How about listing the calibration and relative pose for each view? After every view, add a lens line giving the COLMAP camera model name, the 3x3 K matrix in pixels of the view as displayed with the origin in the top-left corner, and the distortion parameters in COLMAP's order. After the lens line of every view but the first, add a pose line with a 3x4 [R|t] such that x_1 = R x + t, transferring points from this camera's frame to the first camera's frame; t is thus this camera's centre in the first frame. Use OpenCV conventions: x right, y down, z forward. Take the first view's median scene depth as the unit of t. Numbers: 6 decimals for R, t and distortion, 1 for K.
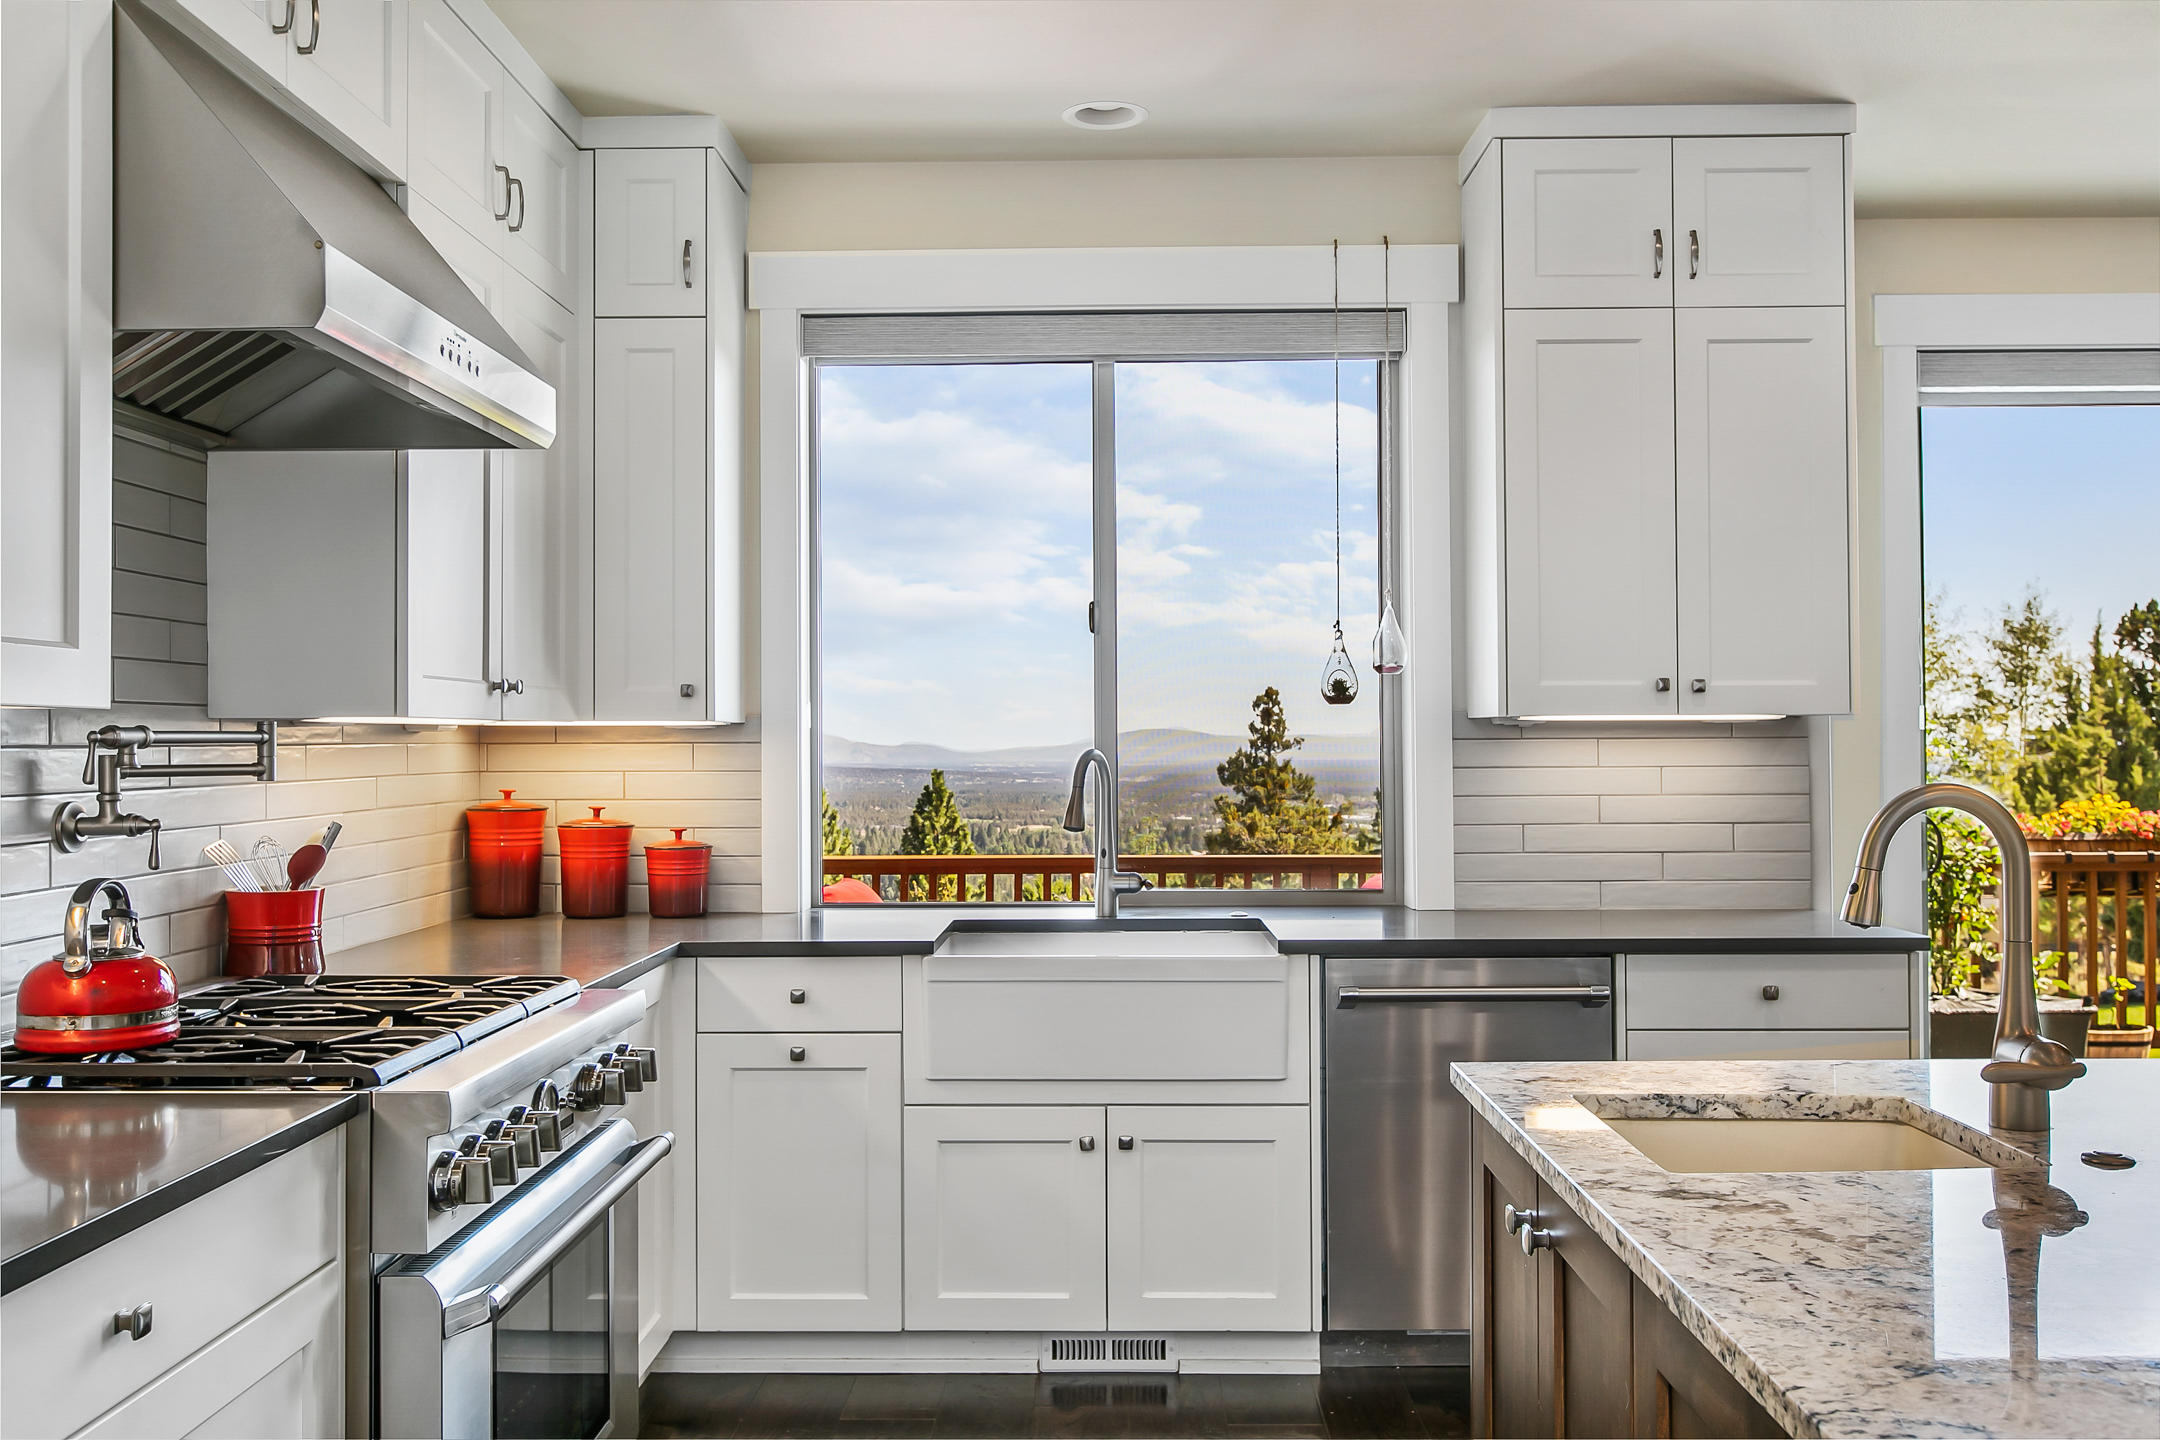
lens RADIAL K [[1819.4, 0, 1080.0], [0, 1819.4, 720.0], [0, 0, 1]] dist [-0.004143, -0.002205]
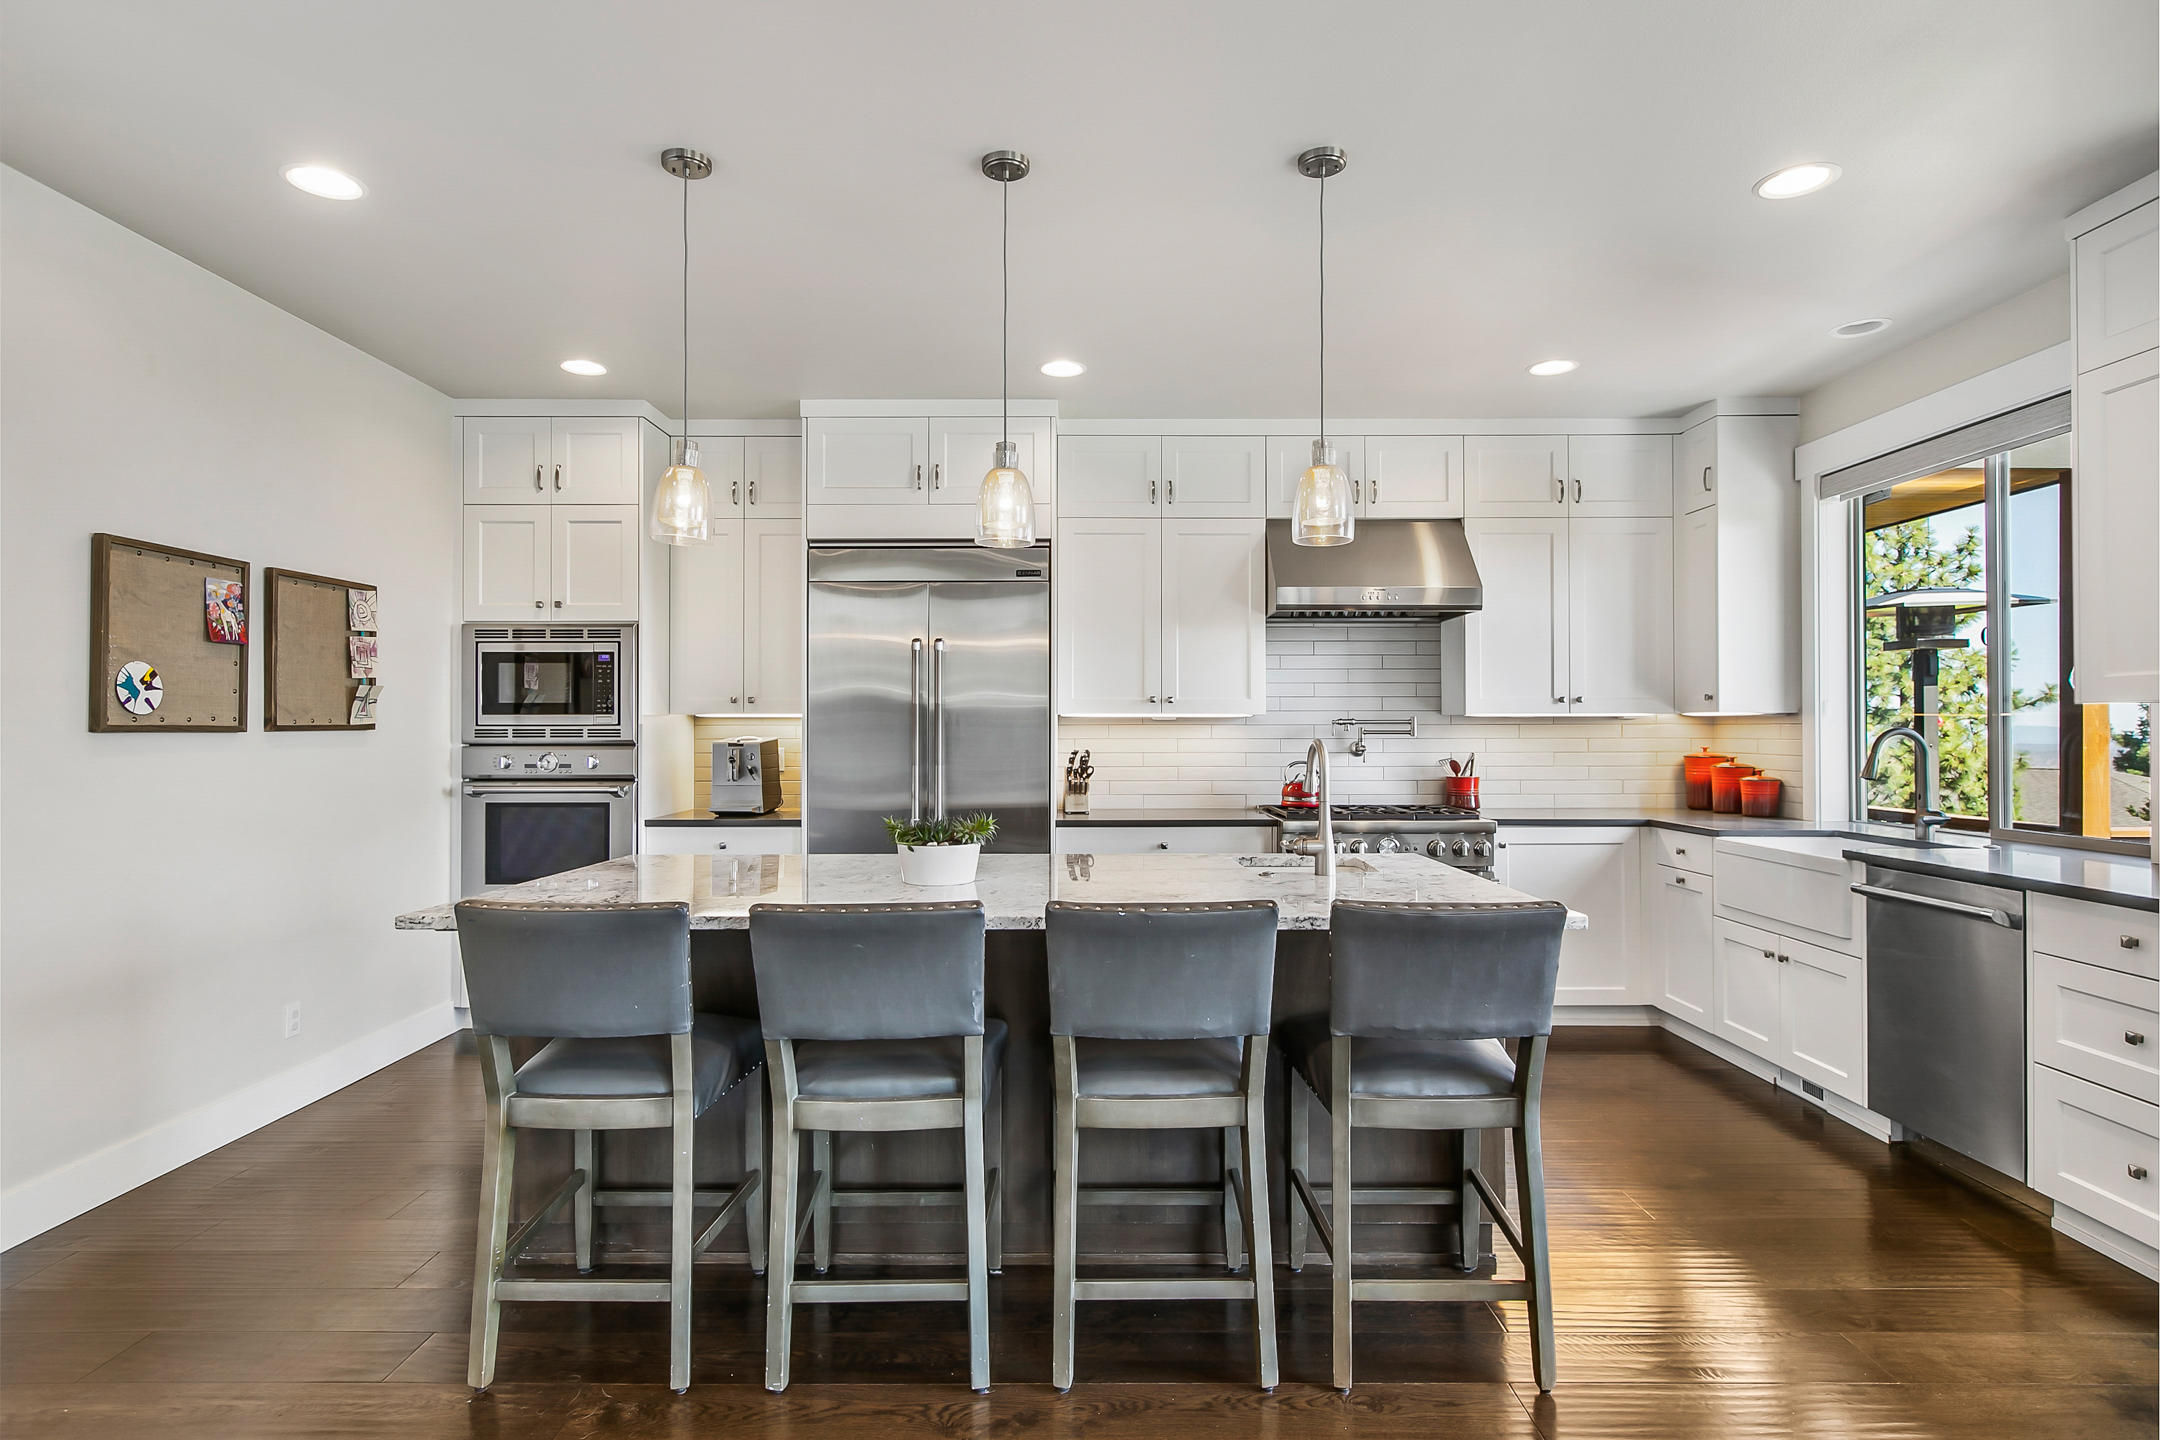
lens RADIAL K [[1133.6, 0, 1085.9], [0, 1133.6, 708.7], [0, 0, 1]] dist [0.000366, -0.000253]
pose [[0.006818, -0.014729, -0.999868, 0.931521], [0.009469, 0.999848, -0.014664, 0.007319], [0.999932, -0.009367, 0.006956, 0.293747]]
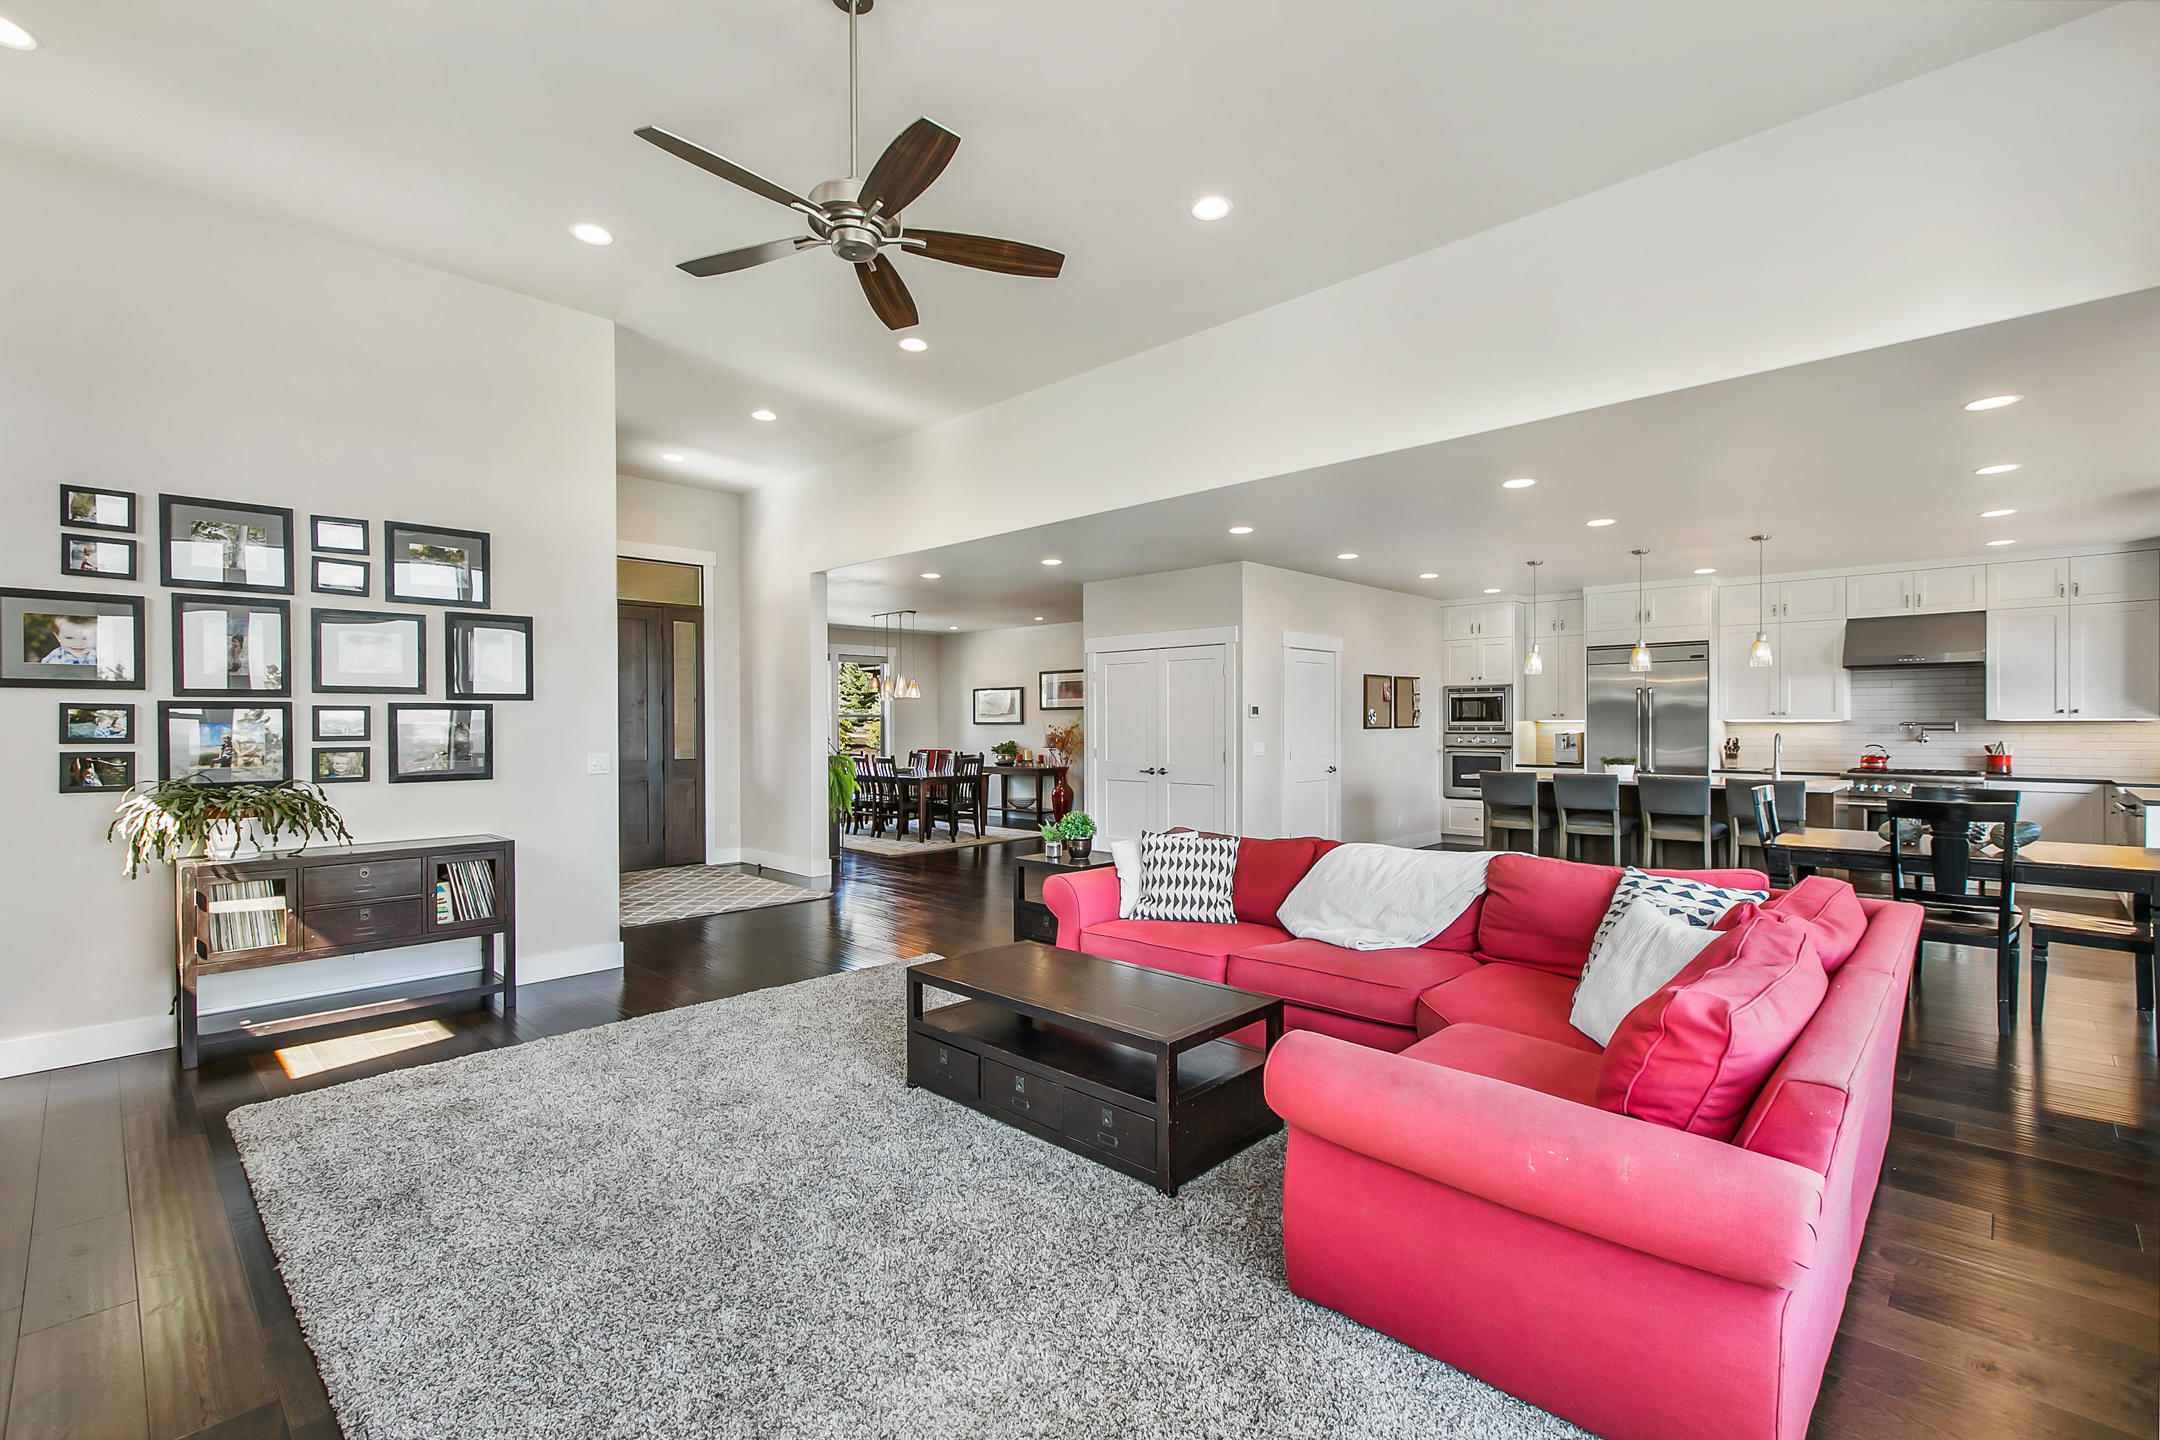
lens RADIAL K [[995.5, 0, 1049.7], [0, 995.5, 734.9], [0, 0, 1]] dist [-0.002885, -0.000447]
pose [[-0.699189, 0.013638, -0.714807, 2.343547], [0.011241, 0.999904, 0.008081, -0.007086], [0.714848, -0.002385, -0.699275, 0.752884]]
